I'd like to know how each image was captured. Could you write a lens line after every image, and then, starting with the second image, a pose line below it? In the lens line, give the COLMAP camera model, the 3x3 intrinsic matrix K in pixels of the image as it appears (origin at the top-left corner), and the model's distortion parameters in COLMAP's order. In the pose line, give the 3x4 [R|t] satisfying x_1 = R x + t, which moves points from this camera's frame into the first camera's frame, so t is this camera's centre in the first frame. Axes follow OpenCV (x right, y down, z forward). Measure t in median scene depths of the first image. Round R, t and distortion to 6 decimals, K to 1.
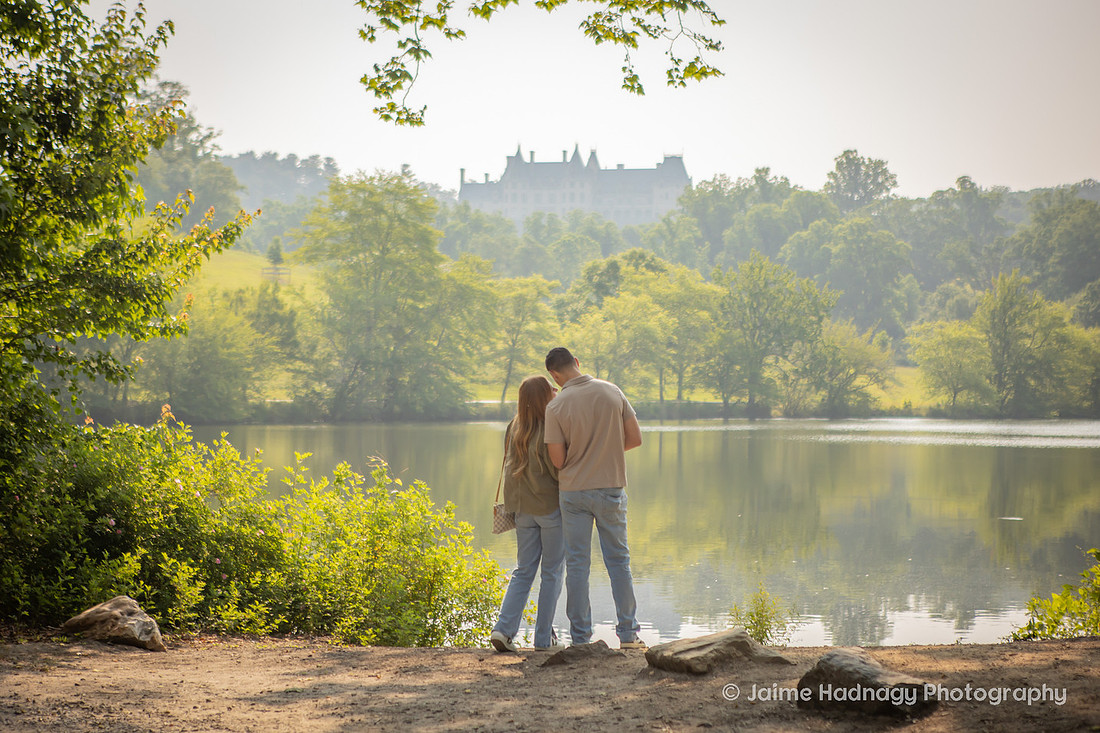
lens RADIAL K [[2385.9, 0, 533.2], [0, 2385.9, 362.7], [0, 0, 1]] dist [0.249147, -0.047908]
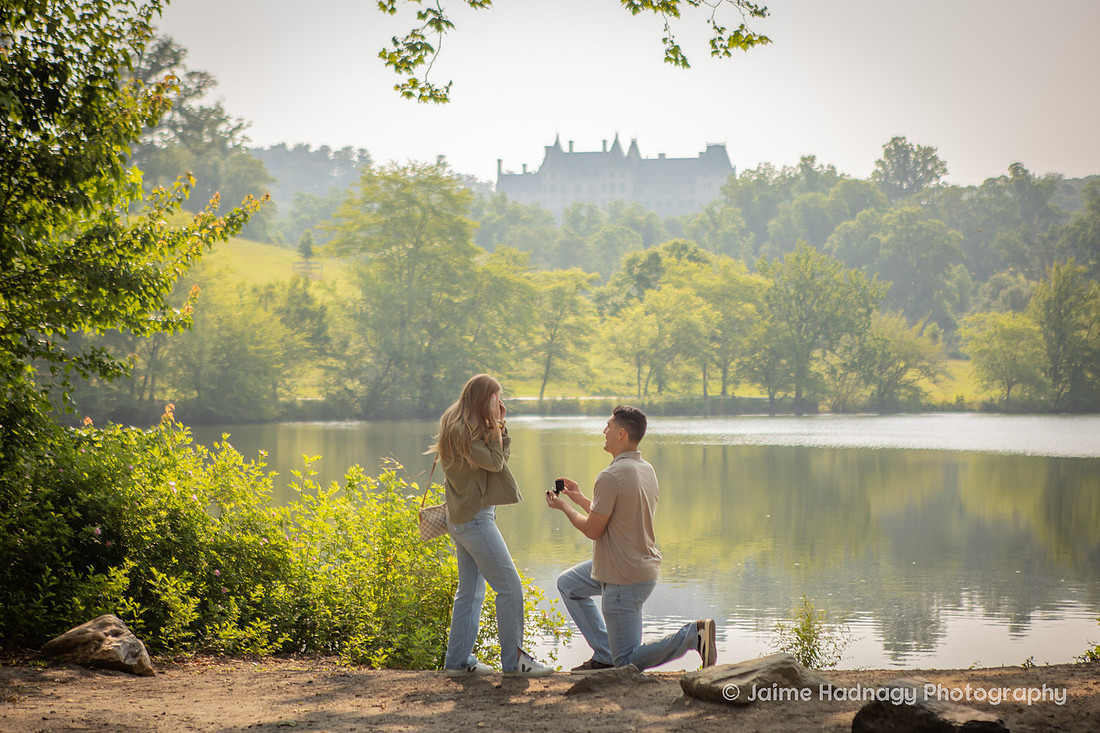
lens RADIAL K [[2417.7, 0, 550.0], [0, 2417.7, 366.5], [0, 0, 1]] dist [0.199226, 0.335512]
pose [[0.999919, -0.006279, -0.011063, 0.001712], [0.006314, 0.999975, 0.003183, 0.000268], [0.011042, -0.003253, 0.999934, 0.018310]]
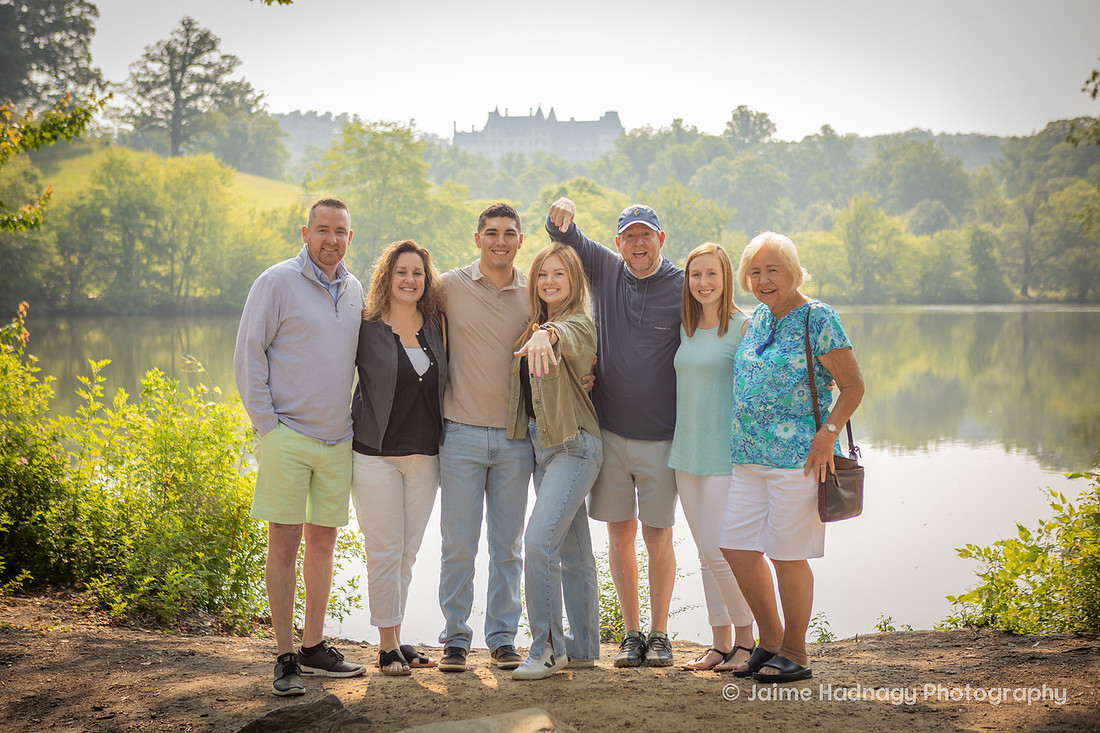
lens RADIAL K [[1605.2, 0, 550.0], [0, 1605.2, 366.5], [0, 0, 1]] dist [0.001688, 0.033617]
pose [[0.999901, -0.007636, 0.011788, 0.015469], [0.006899, 0.998089, 0.061399, 0.001649], [-0.012234, -0.061312, 0.998044, 0.116027]]
